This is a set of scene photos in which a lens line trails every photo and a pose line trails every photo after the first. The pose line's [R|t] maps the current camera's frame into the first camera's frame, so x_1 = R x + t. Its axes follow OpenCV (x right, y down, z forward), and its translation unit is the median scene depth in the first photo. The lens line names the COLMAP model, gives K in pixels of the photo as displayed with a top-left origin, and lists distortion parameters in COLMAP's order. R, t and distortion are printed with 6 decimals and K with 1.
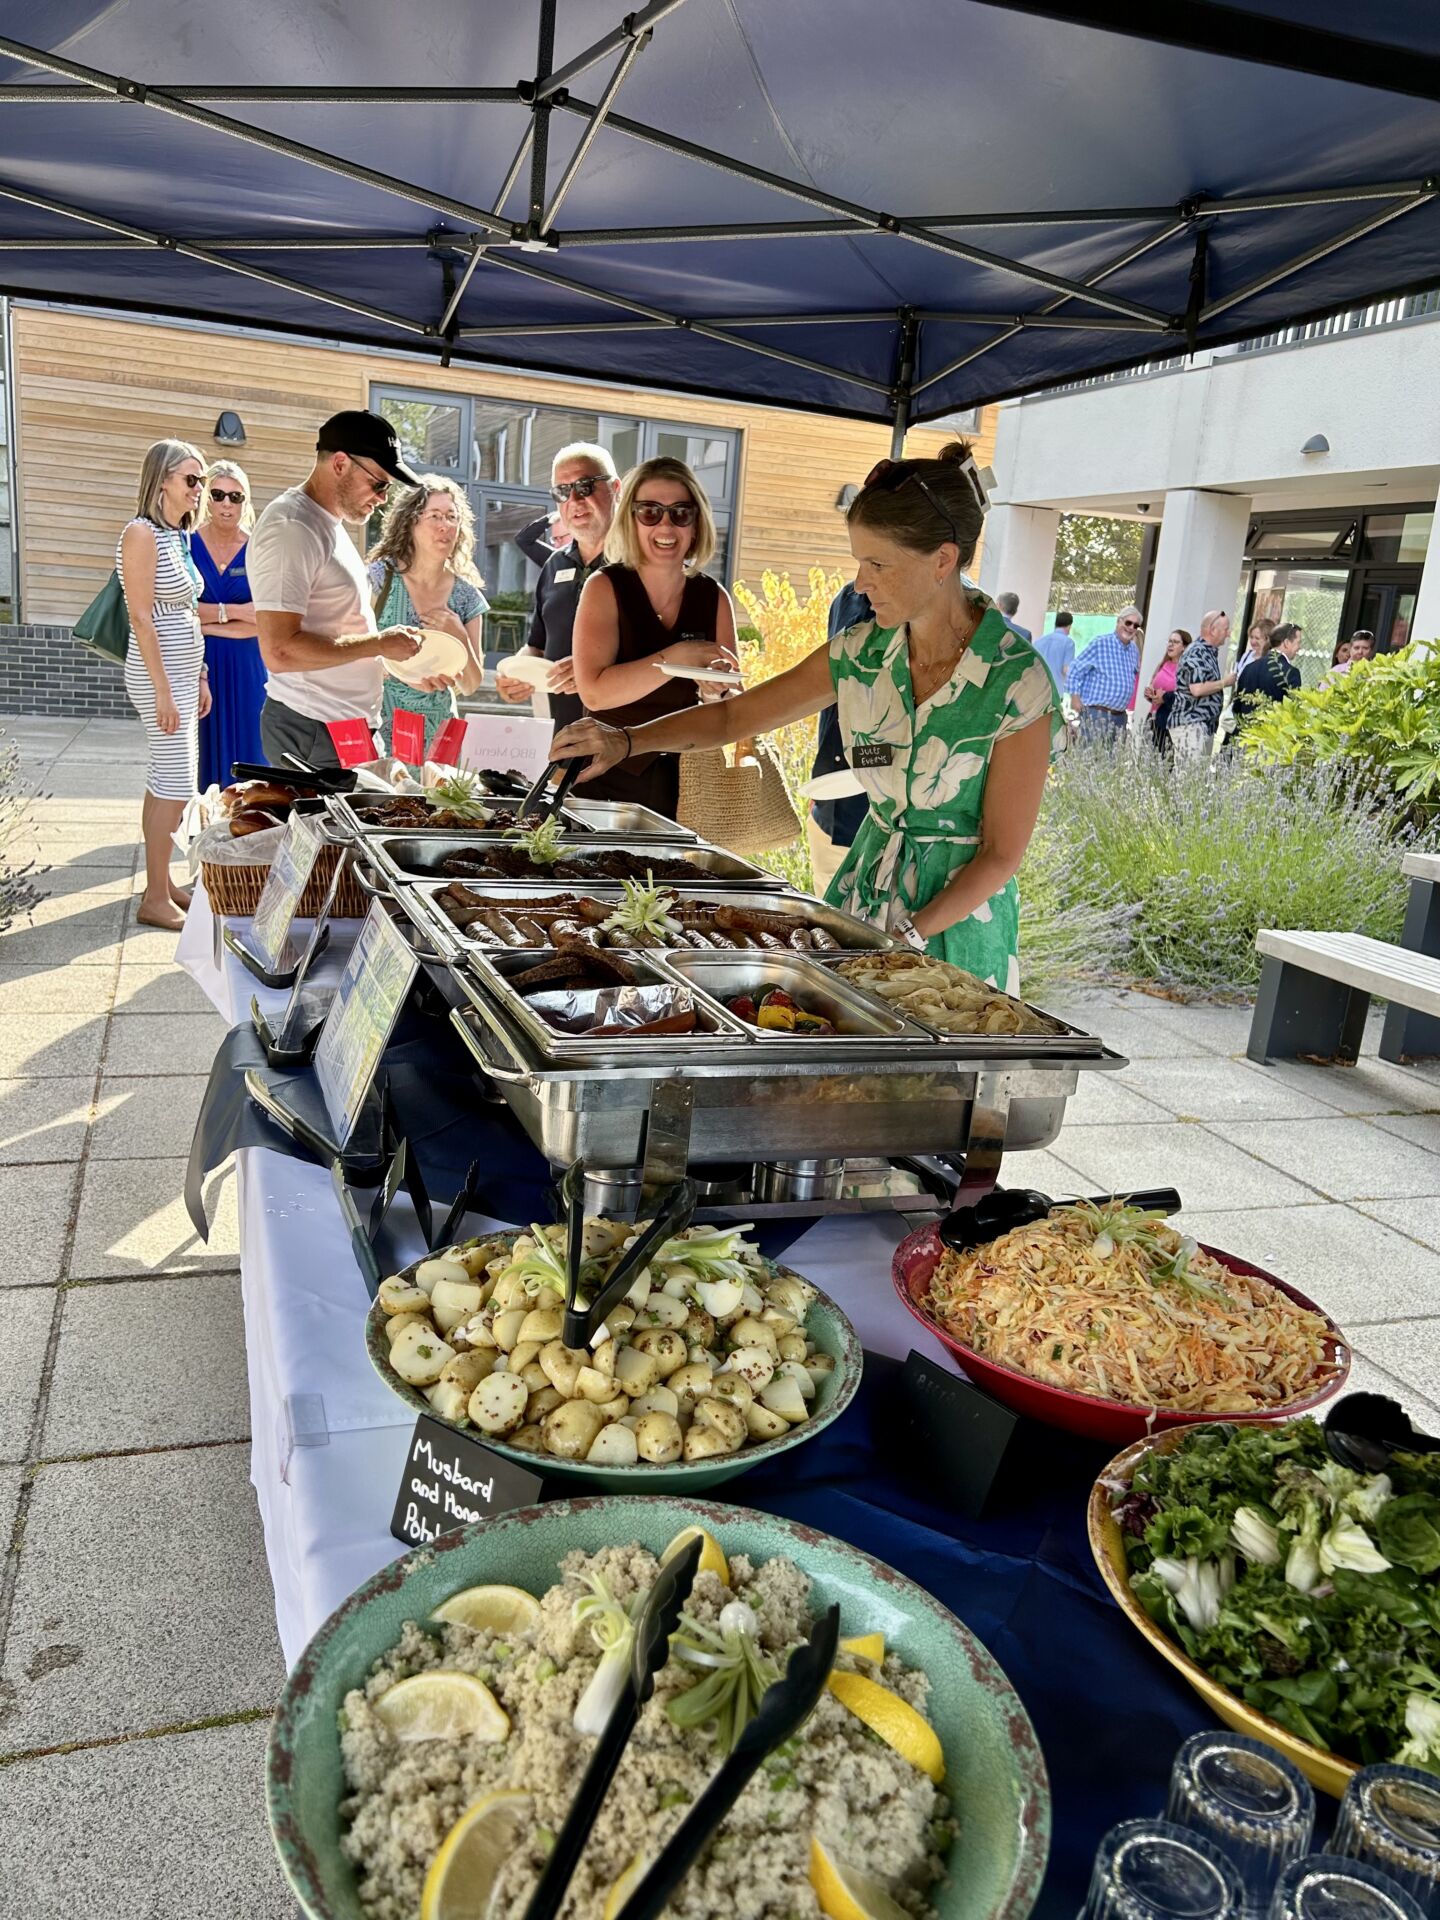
lens RADIAL K [[1456.4, 0, 720.0], [0, 1456.4, 960.0], [0, 0, 1]] dist [0.016176, -0.093704]
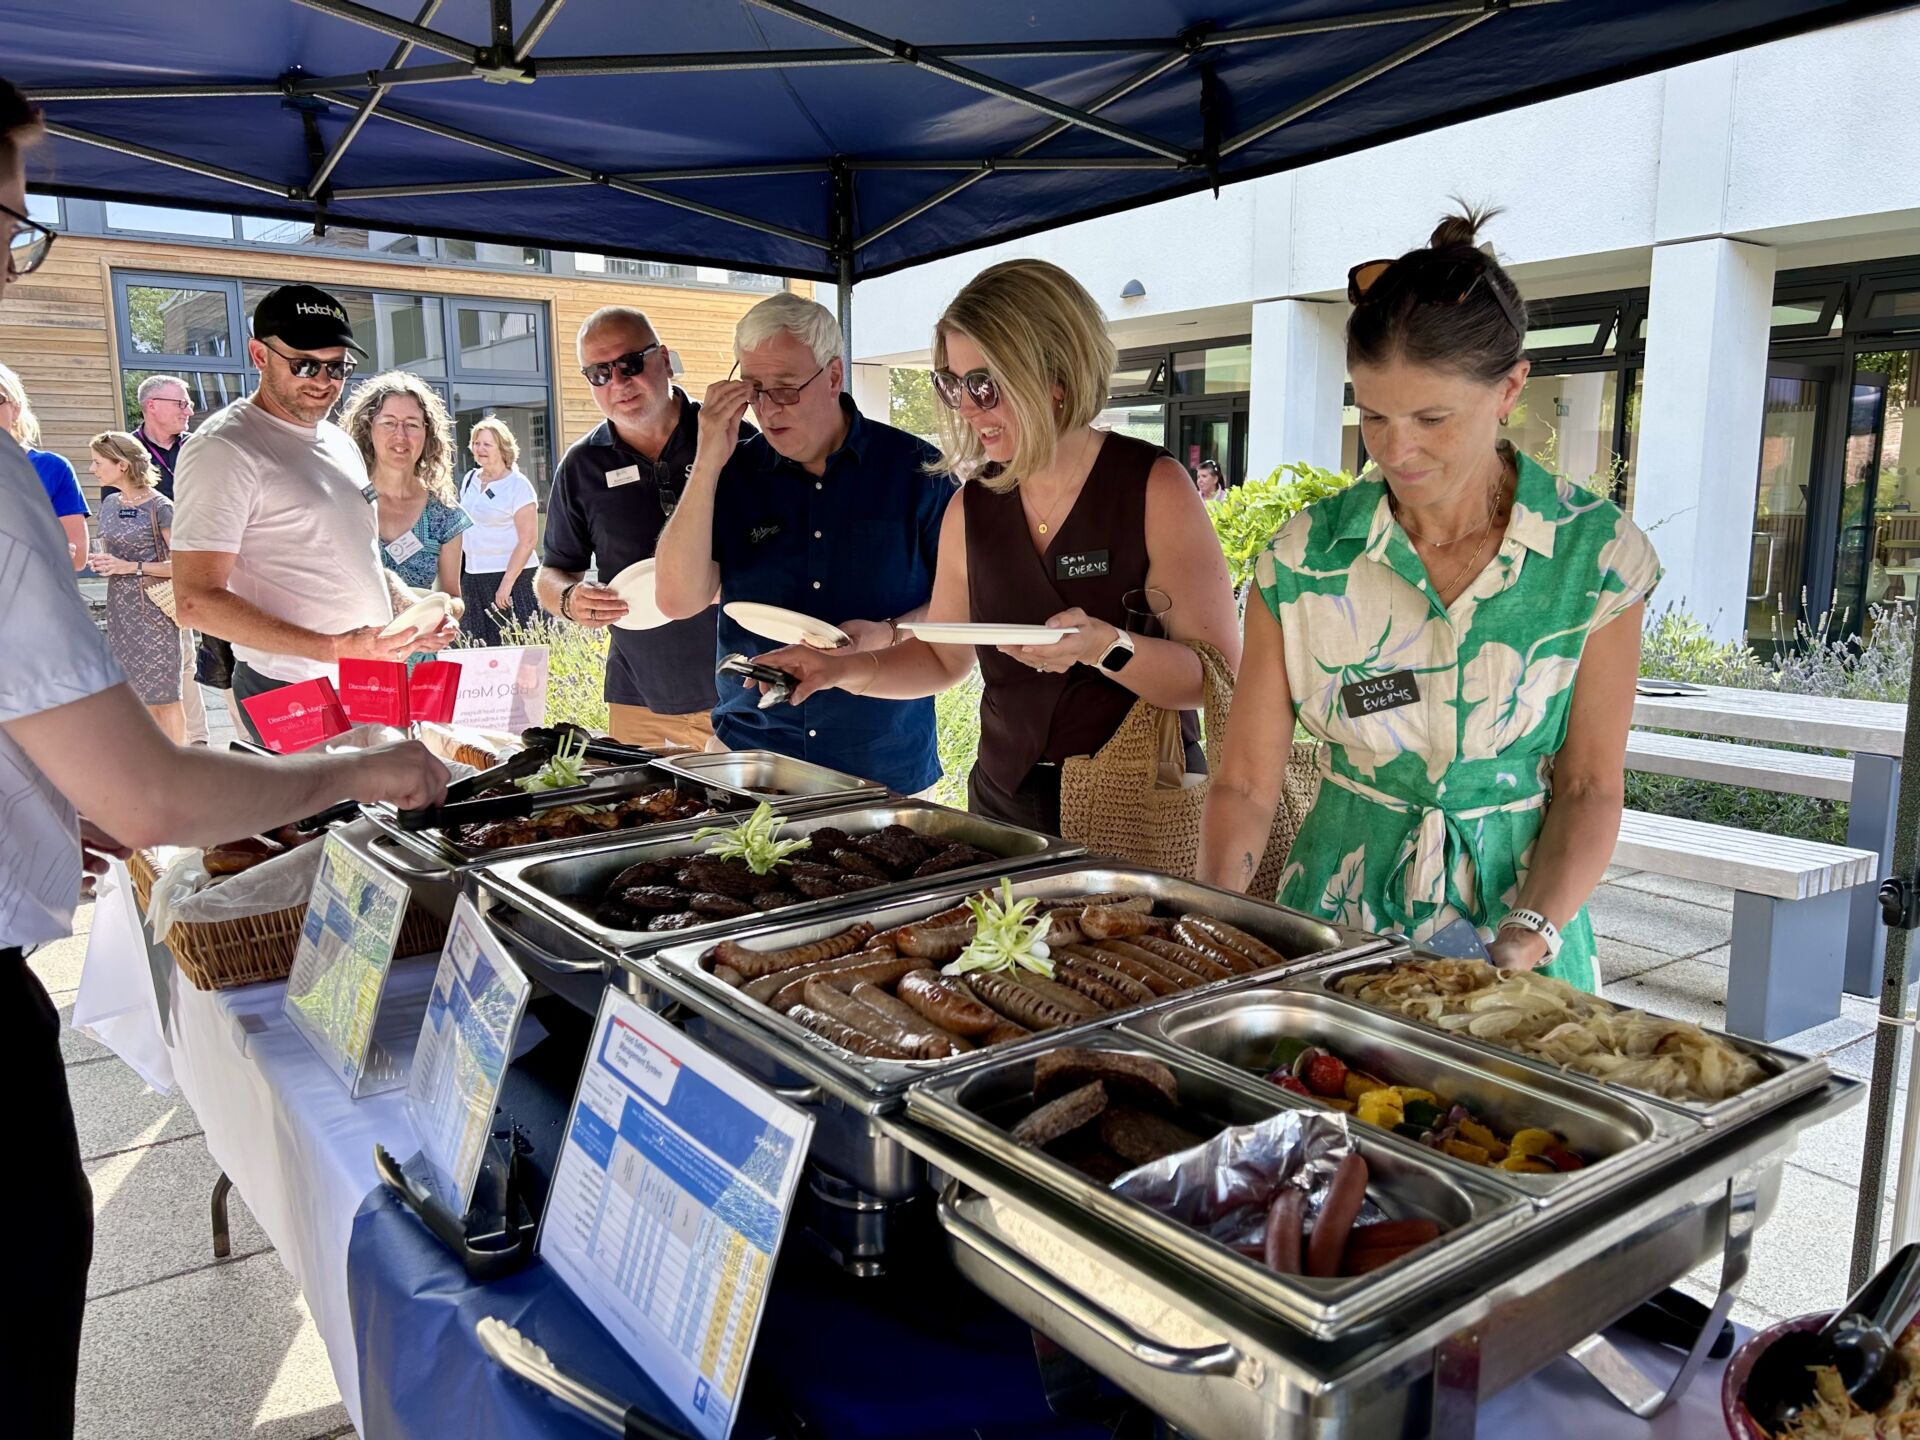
lens RADIAL K [[1430.9, 0, 960.0], [0, 1430.9, 720.0], [0, 0, 1]] dist [-0.008302, -0.050025]
pose [[0.936177, -0.140743, 0.322125, -0.179636], [0.160878, 0.986295, -0.036620, -0.066426], [-0.312556, 0.086105, 0.945989, 0.195877]]
